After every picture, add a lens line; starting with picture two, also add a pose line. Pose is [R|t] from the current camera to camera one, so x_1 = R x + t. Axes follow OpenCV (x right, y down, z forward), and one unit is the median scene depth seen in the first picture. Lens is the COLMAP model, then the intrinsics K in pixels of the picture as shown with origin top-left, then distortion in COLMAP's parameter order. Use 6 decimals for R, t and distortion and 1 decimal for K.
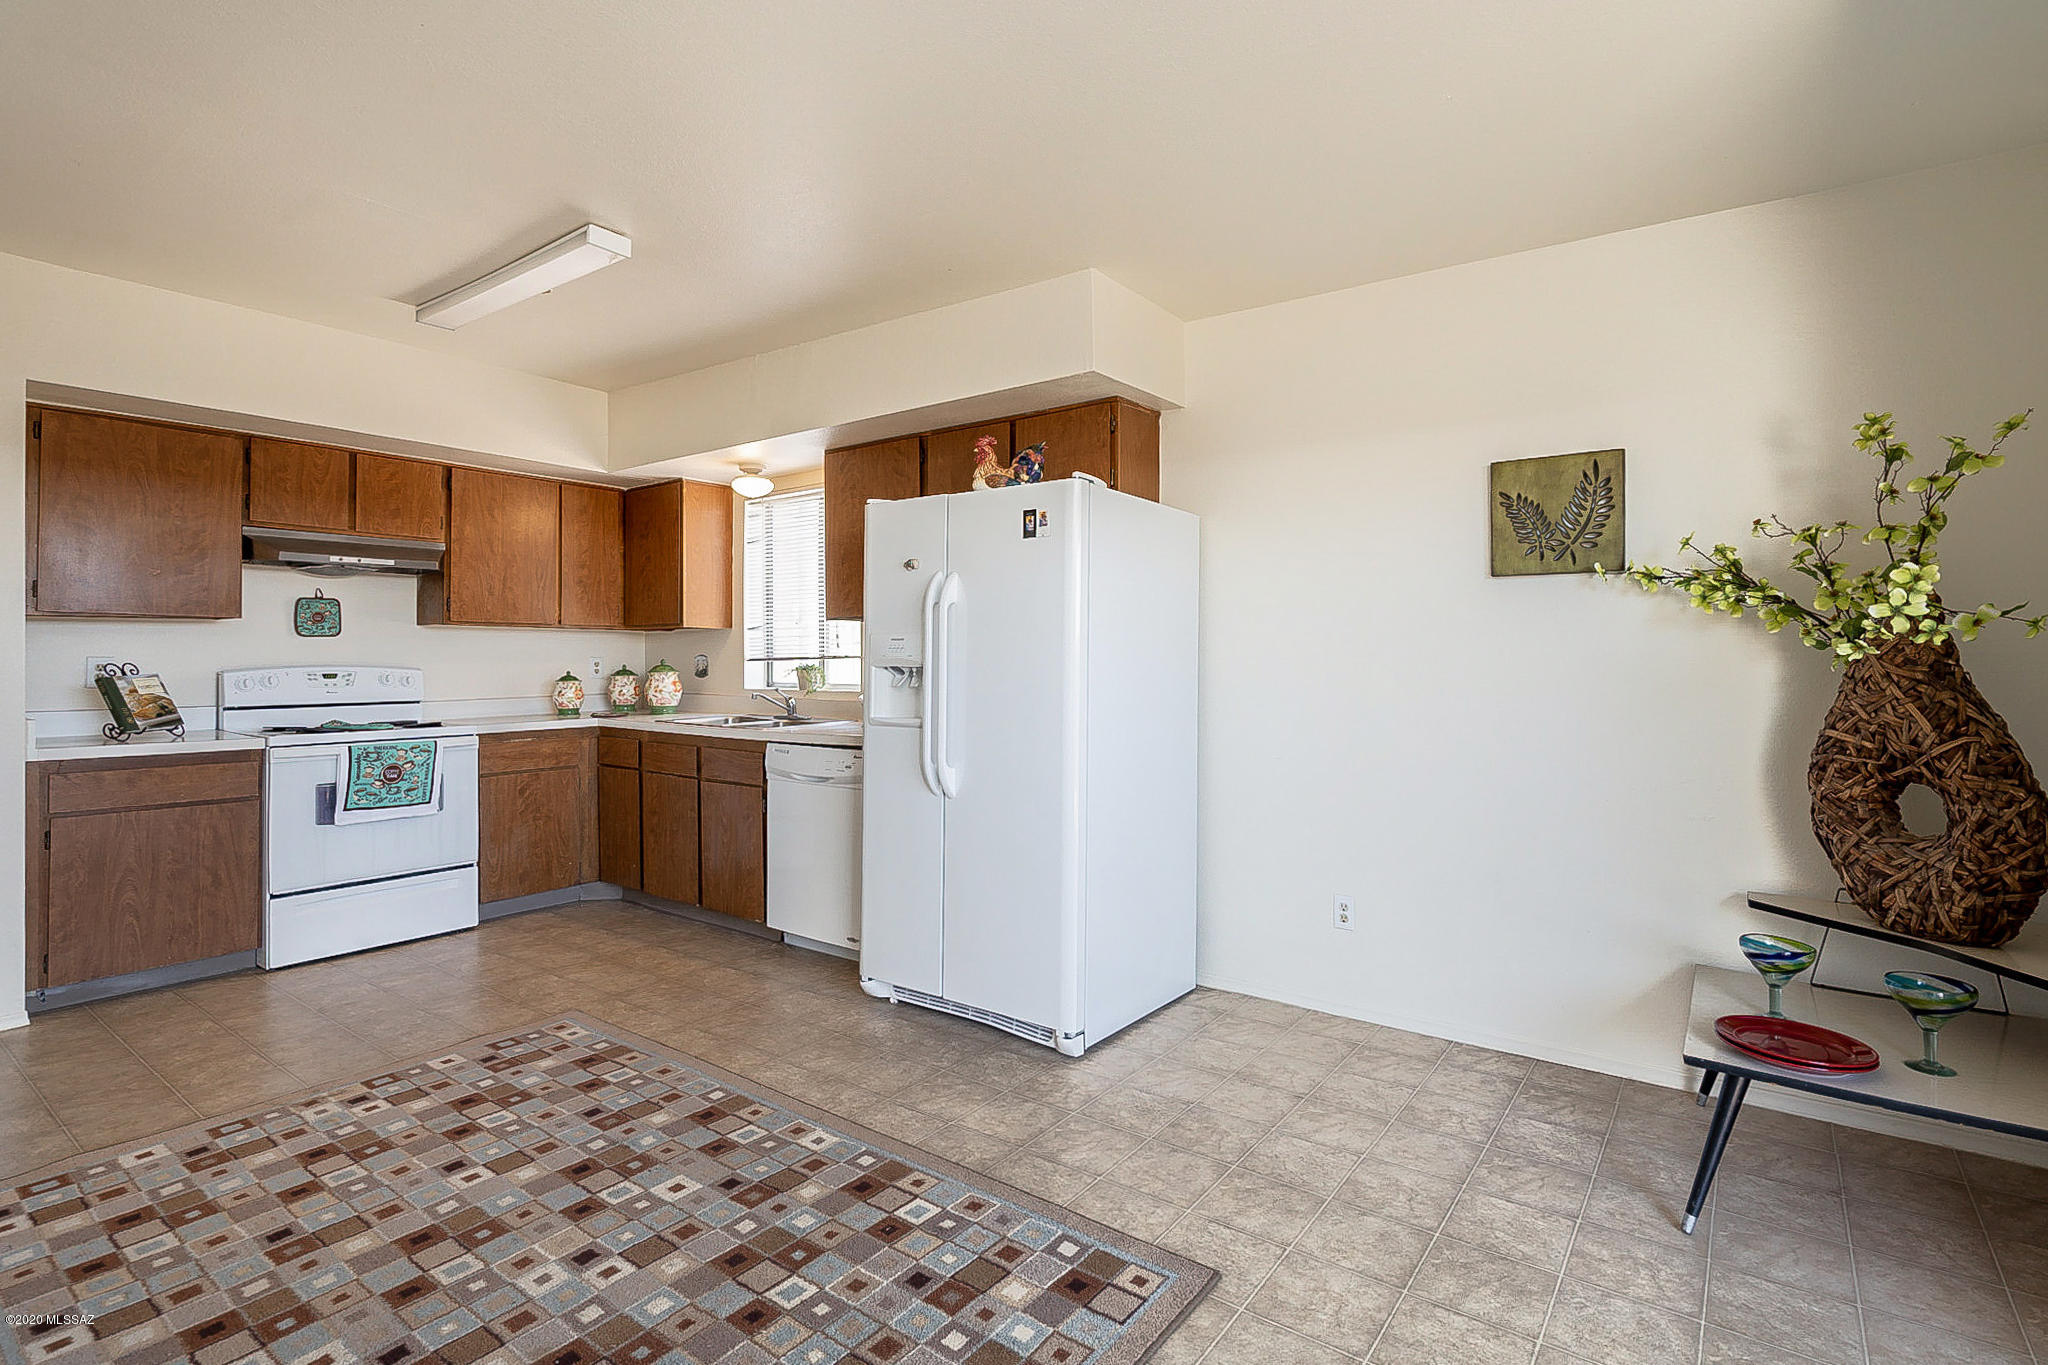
lens RADIAL K [[932.5, 0, 969.9], [0, 932.5, 670.0], [0, 0, 1]] dist [-0.004270, 0.001172]
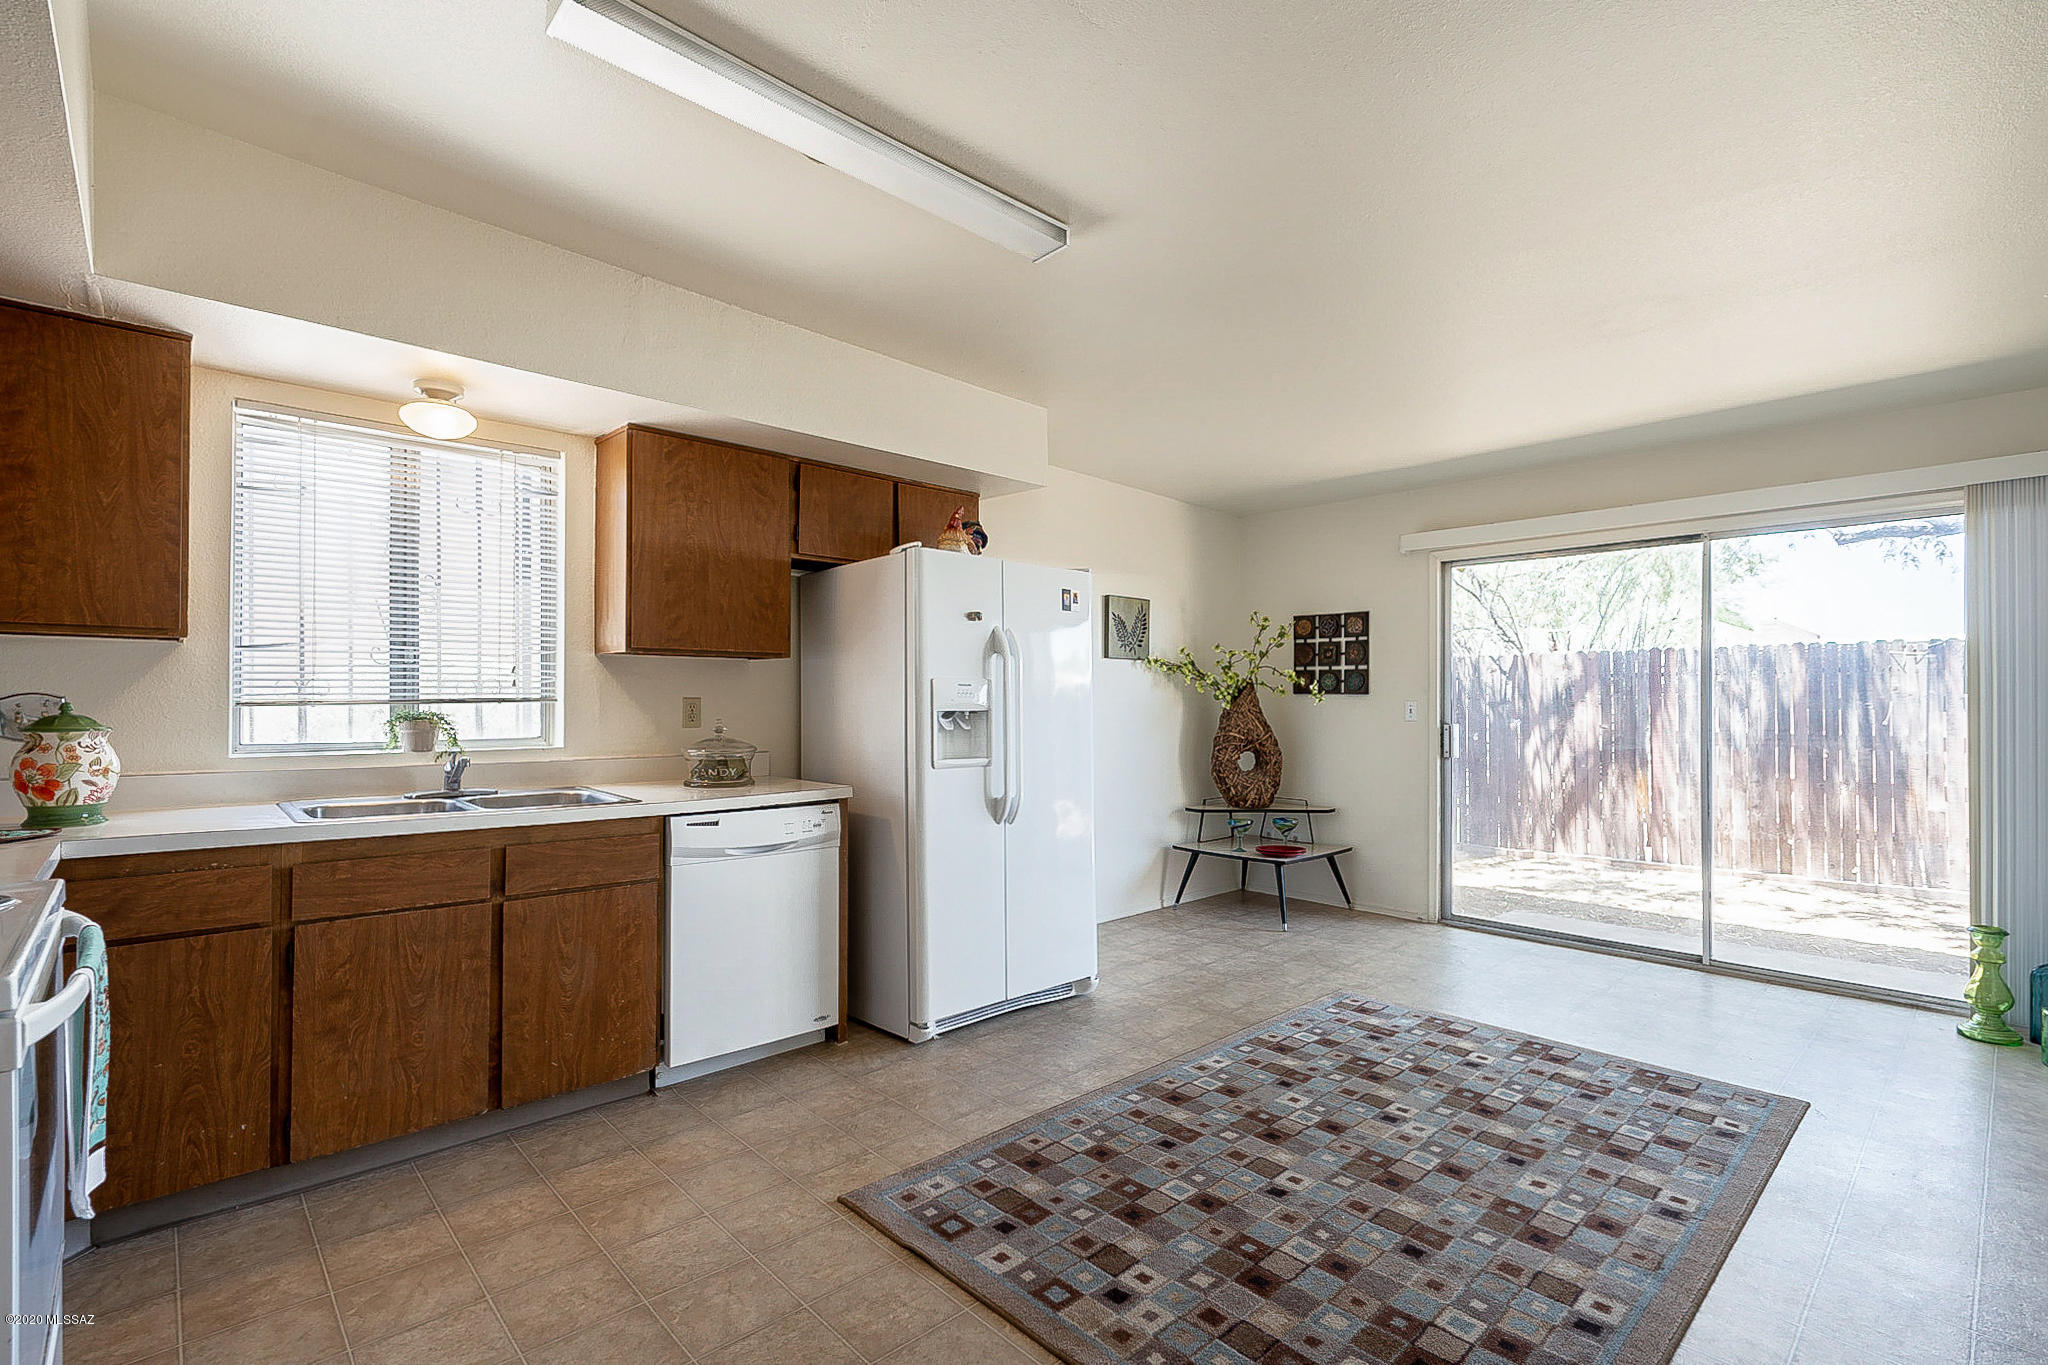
lens RADIAL K [[932.5, 0, 1033.7], [0, 932.5, 715.4], [0, 0, 1]] dist [-0.004270, 0.001172]
pose [[0.178898, -0.012723, 0.983785, -1.343850], [0.008518, 0.999899, 0.011382, -0.011835], [-0.983831, 0.006343, 0.178988, 0.893228]]
